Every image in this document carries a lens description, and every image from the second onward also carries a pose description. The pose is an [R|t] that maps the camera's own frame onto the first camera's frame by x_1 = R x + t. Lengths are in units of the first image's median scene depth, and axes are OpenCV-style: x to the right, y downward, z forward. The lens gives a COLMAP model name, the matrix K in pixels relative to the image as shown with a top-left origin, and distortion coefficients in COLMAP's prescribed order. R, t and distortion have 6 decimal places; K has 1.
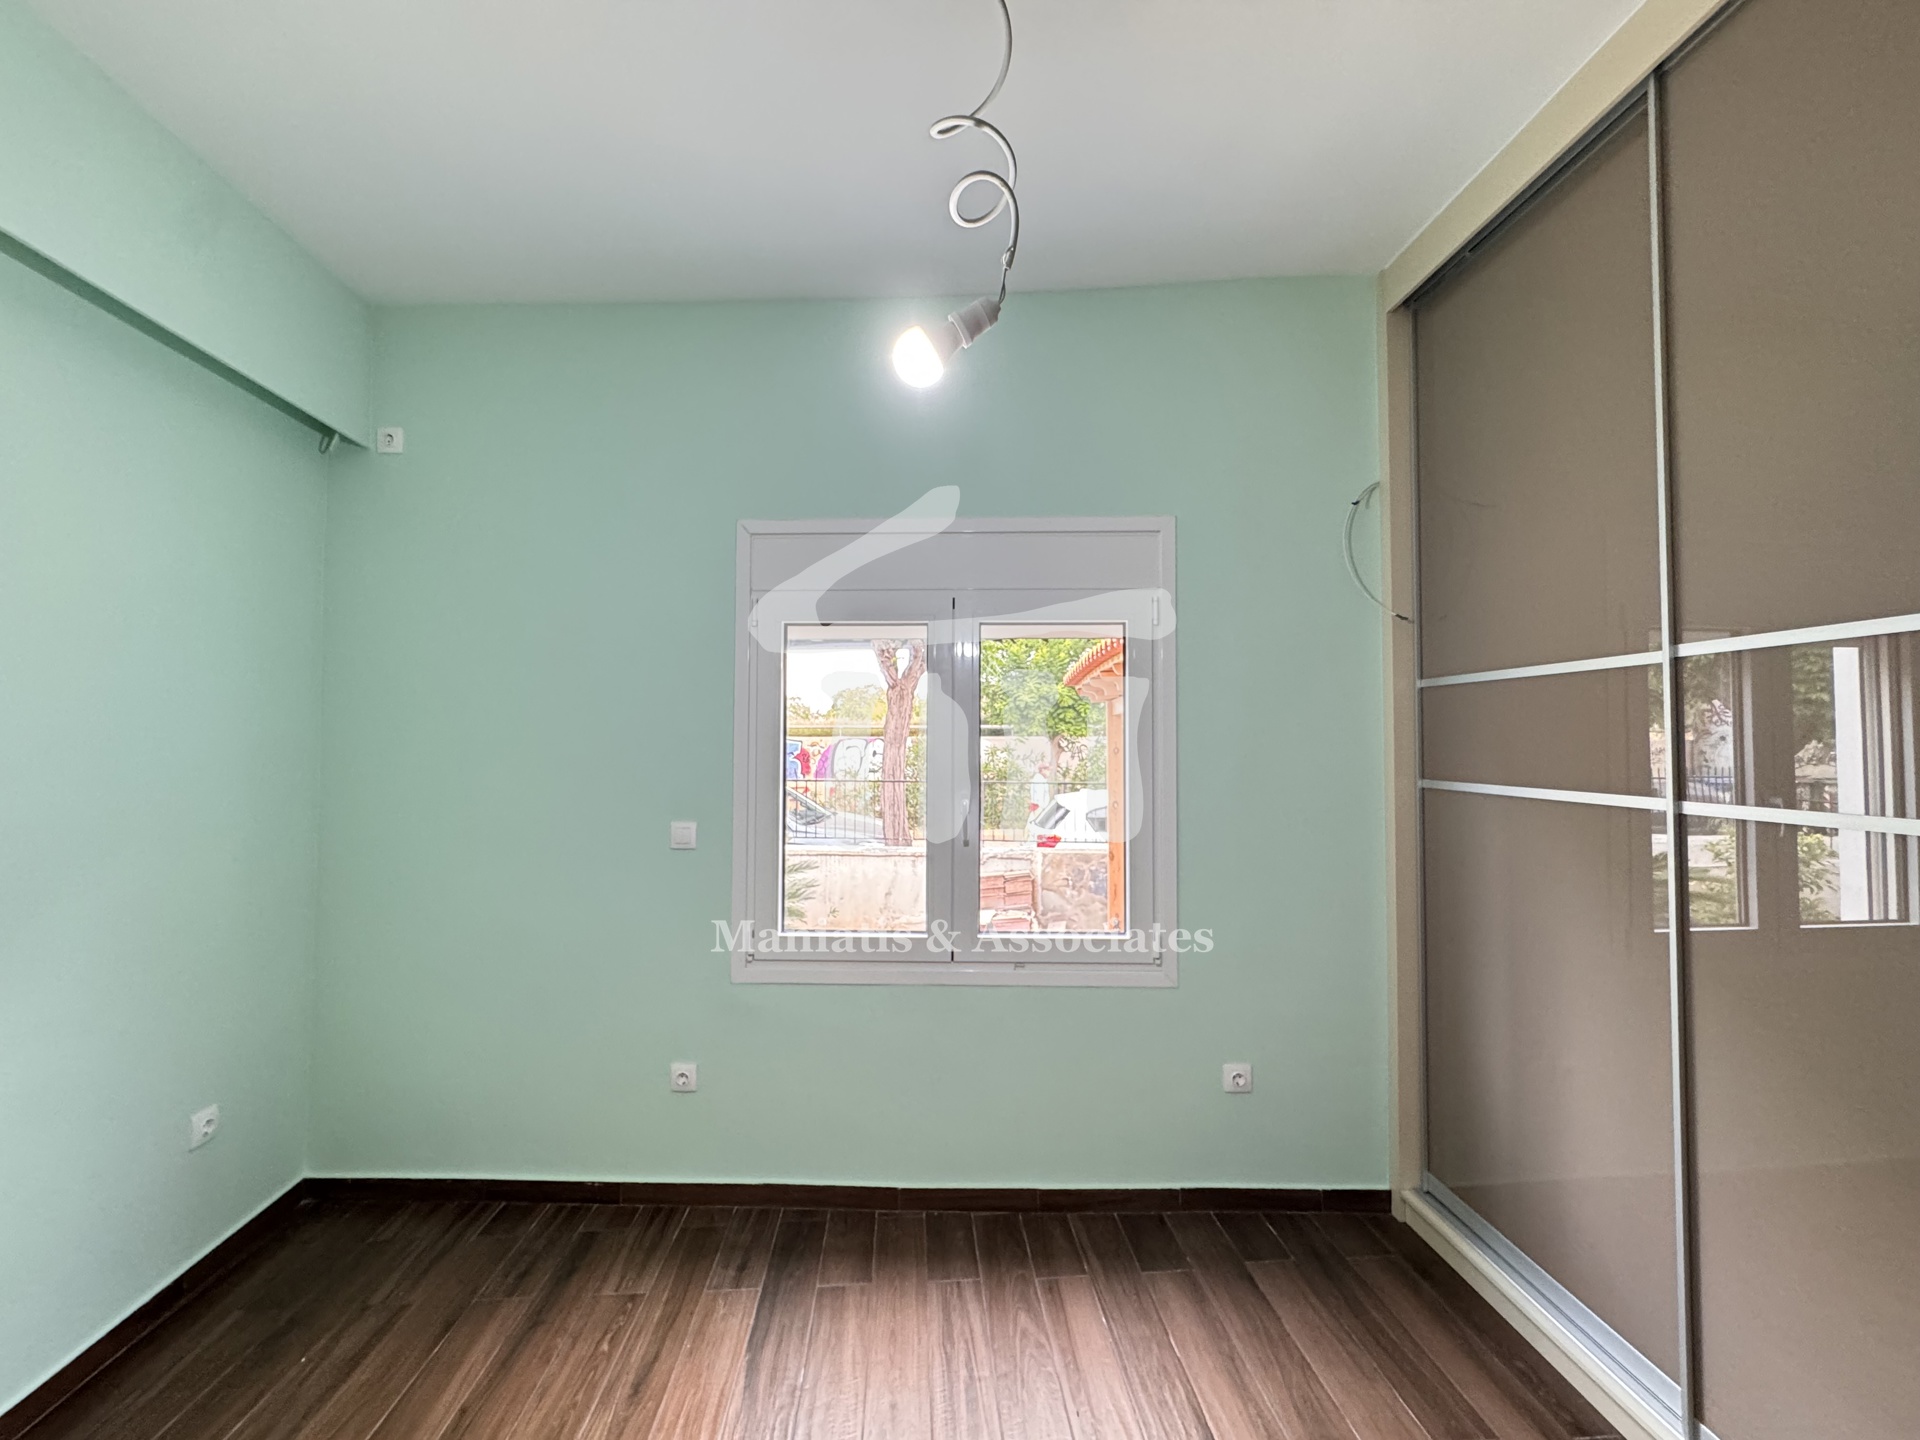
lens RADIAL K [[770.1, 0, 940.5], [0, 770.1, 726.0], [0, 0, 1]] dist [-0.003423, 0.000928]
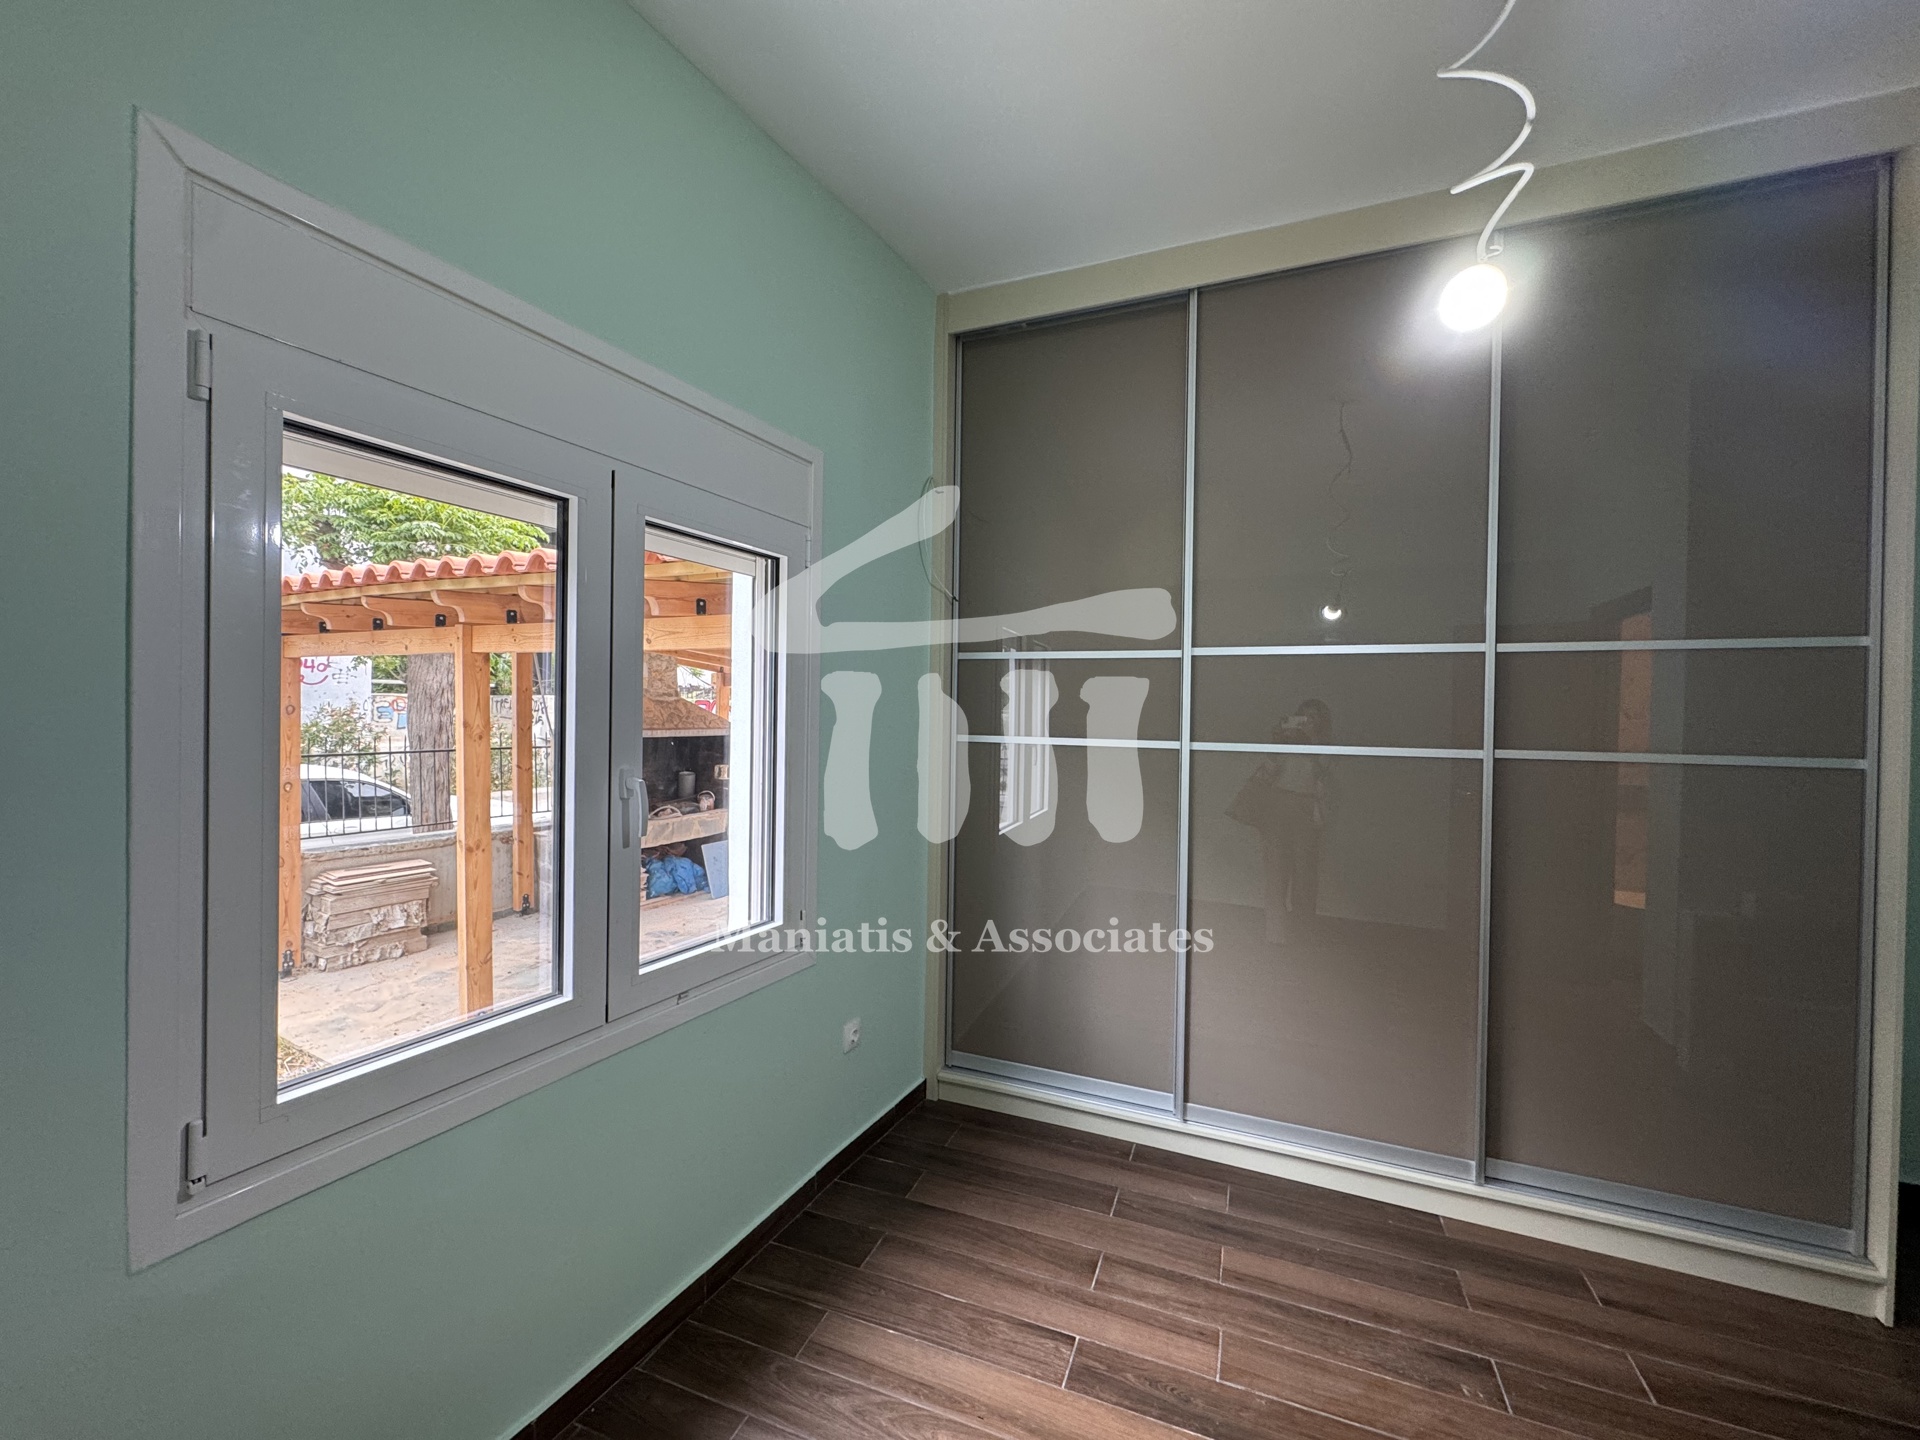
lens RADIAL K [[770.1, 0, 958.0], [0, 770.1, 725.3], [0, 0, 1]] dist [-0.003423, 0.000928]
pose [[0.417366, -0.004311, 0.908728, -0.548094], [-0.036738, 0.999091, 0.021613, 0.027622], [-0.907995, -0.042405, 0.416829, 0.543595]]
